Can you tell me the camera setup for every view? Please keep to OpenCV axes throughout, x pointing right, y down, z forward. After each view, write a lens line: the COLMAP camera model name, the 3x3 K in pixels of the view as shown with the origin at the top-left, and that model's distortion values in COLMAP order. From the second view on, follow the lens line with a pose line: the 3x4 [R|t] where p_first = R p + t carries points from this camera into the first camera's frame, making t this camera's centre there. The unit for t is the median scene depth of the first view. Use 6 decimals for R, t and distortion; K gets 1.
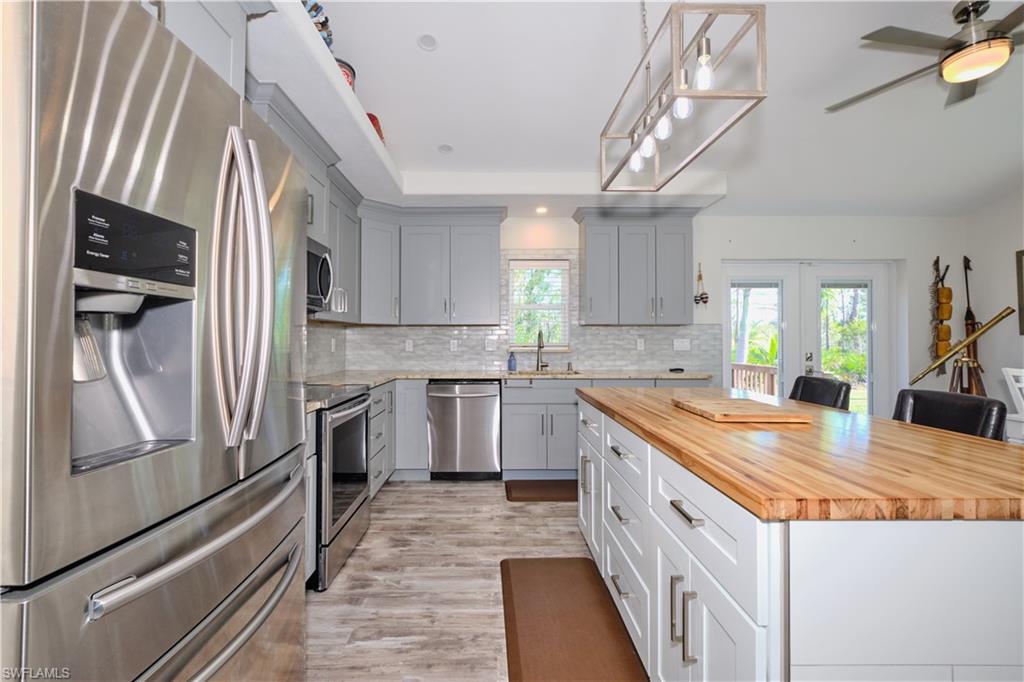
lens RADIAL K [[451.8, 0, 496.7], [0, 451.8, 332.6], [0, 0, 1]] dist [-0.001652, -0.001452]
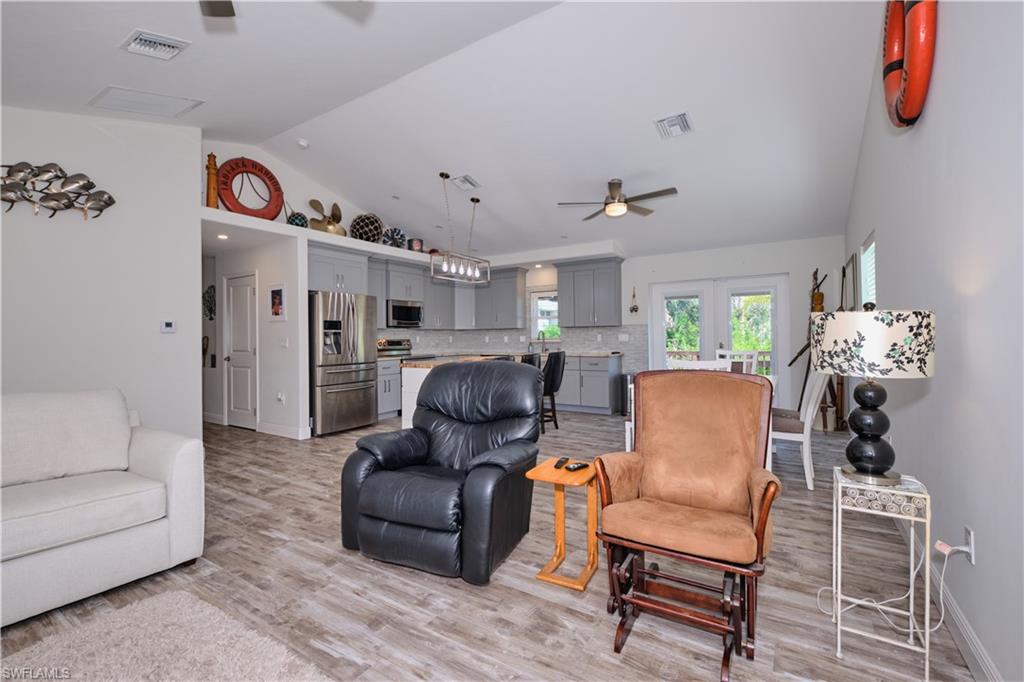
lens RADIAL K [[451.8, 0, 496.7], [0, 451.8, 332.6], [0, 0, 1]] dist [-0.001652, -0.001452]
pose [[0.829273, -0.014719, -0.558650, 0.958669], [0.021287, 0.999760, 0.005259, -0.010464], [0.558438, -0.016253, 0.829387, -0.623163]]
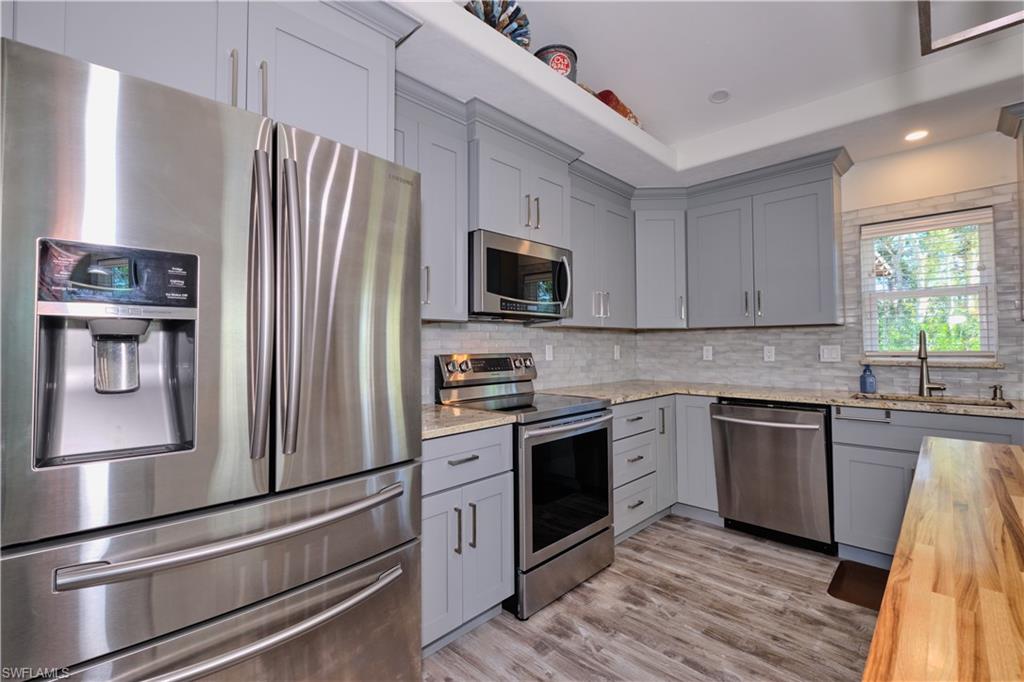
lens RADIAL K [[451.8, 0, 496.7], [0, 451.8, 332.6], [0, 0, 1]] dist [-0.001652, -0.001452]
pose [[0.699929, -0.023342, -0.713831, 0.125532], [0.017092, 0.999727, -0.015932, -0.002414], [0.714008, -0.001050, 0.700137, 0.154558]]
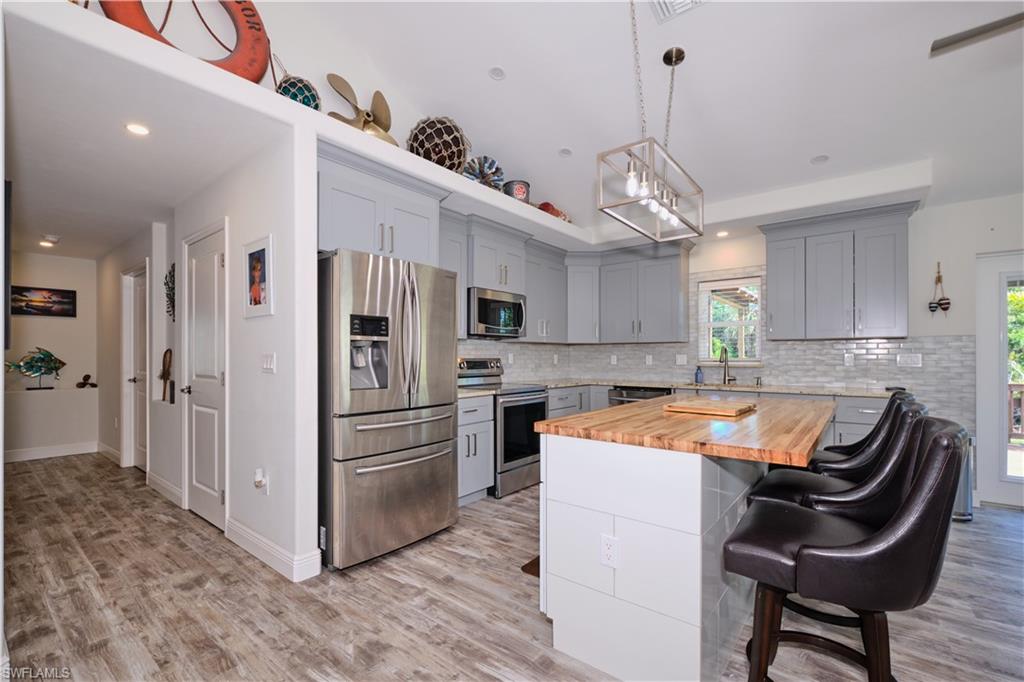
lens RADIAL K [[453.5, 0, 495.9], [0, 453.5, 356.2], [0, 0, 1]] dist [-0.003978, -0.001170]
pose [[0.767429, -0.000622, -0.641134, 0.361920], [0.011085, 0.999863, 0.012298, -0.000456], [0.641038, -0.016544, 0.767330, -0.168966]]
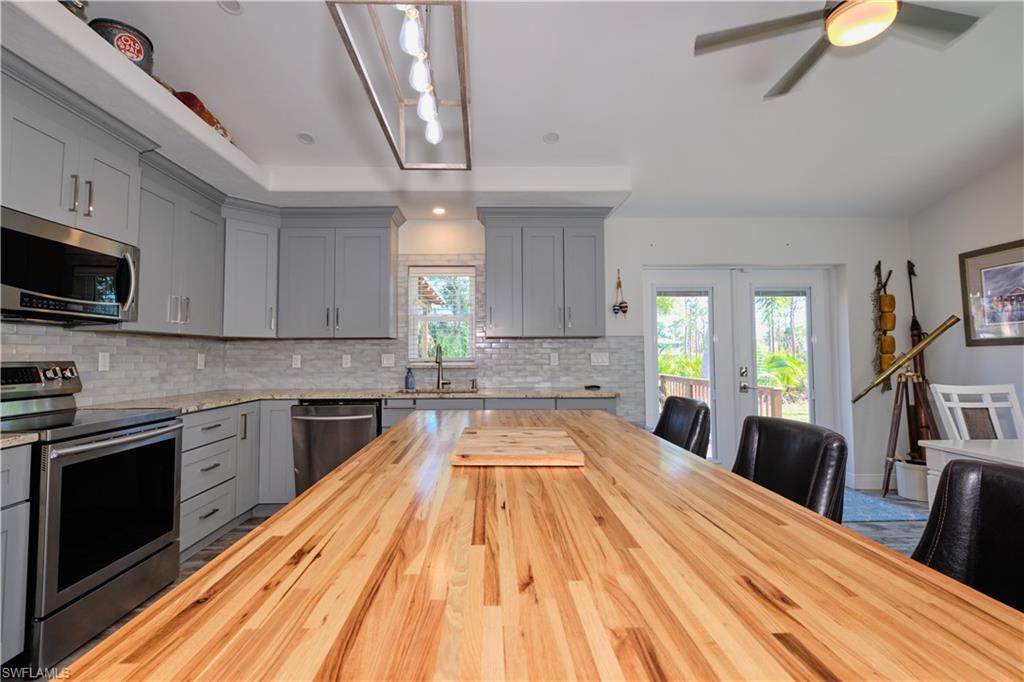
lens RADIAL K [[451.8, 0, 496.7], [0, 451.8, 332.6], [0, 0, 1]] dist [-0.001652, -0.001452]
pose [[0.999951, -0.004284, 0.008920, 0.198627], [0.004585, 0.999412, -0.033993, 0.003750], [-0.008769, 0.034032, 0.999382, 0.099178]]
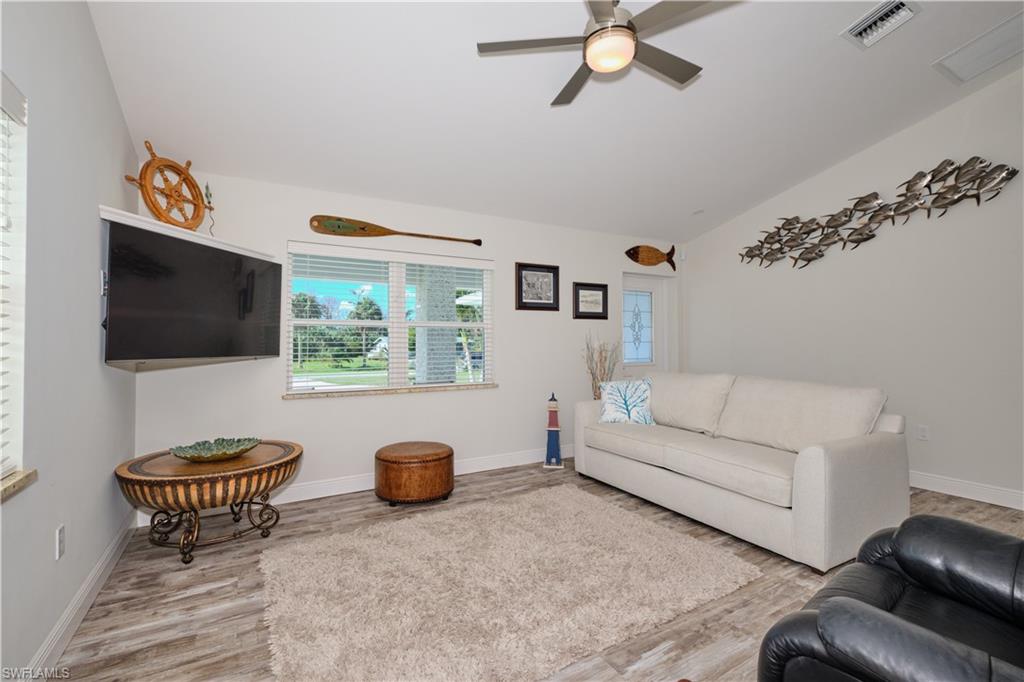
lens RADIAL K [[451.8, 0, 496.7], [0, 451.8, 332.6], [0, 0, 1]] dist [-0.001652, -0.001452]
pose [[-0.875173, -0.008567, -0.483734, 0.930262], [0.012179, 0.999136, -0.039729, -0.001344], [0.483656, -0.040661, -0.874313, -0.088384]]
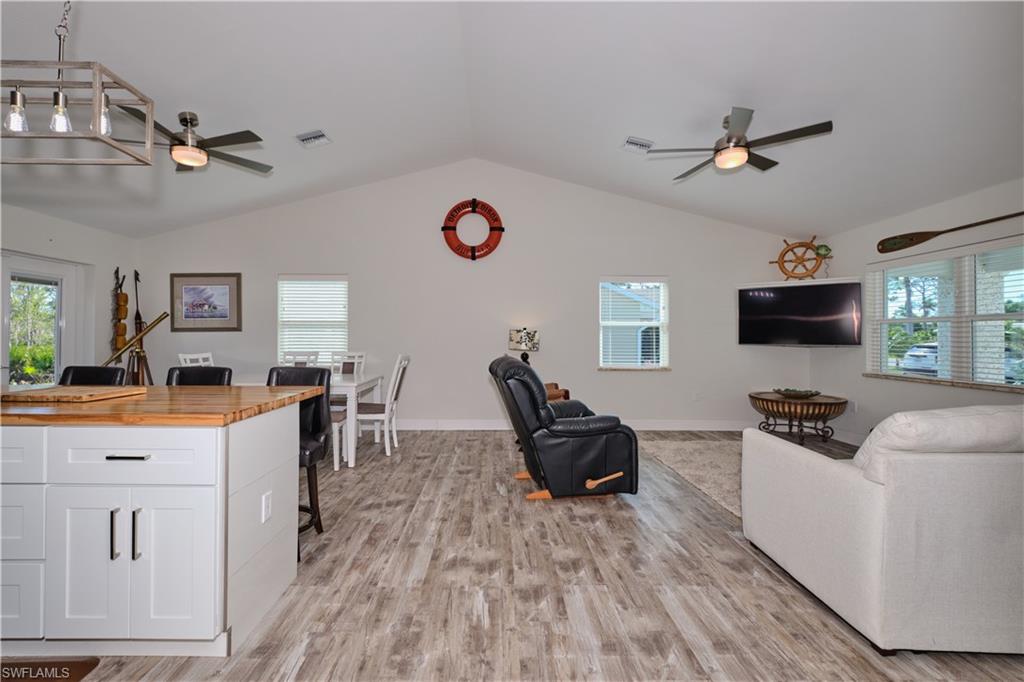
lens RADIAL K [[451.8, 0, 496.7], [0, 451.8, 332.6], [0, 0, 1]] dist [-0.001652, -0.001452]
pose [[-0.002818, 0.009403, 0.999952, -0.256603], [-0.020507, 0.999745, -0.009459, -0.000236], [-0.999786, -0.020532, -0.002624, -0.034011]]
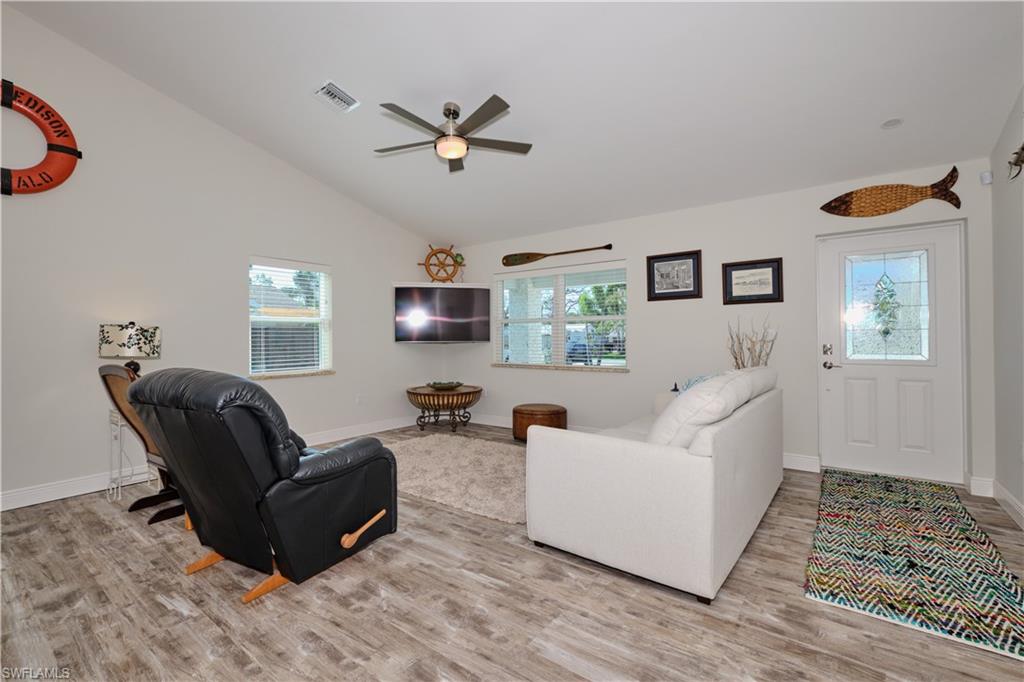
lens RADIAL K [[451.8, 0, 496.7], [0, 451.8, 332.6], [0, 0, 1]] dist [-0.001652, -0.001452]
pose [[-0.790468, 0.010575, 0.612412, 0.021151], [-0.003660, 0.999752, -0.021986, 0.007149], [-0.612492, -0.019621, -0.790233, 0.116762]]
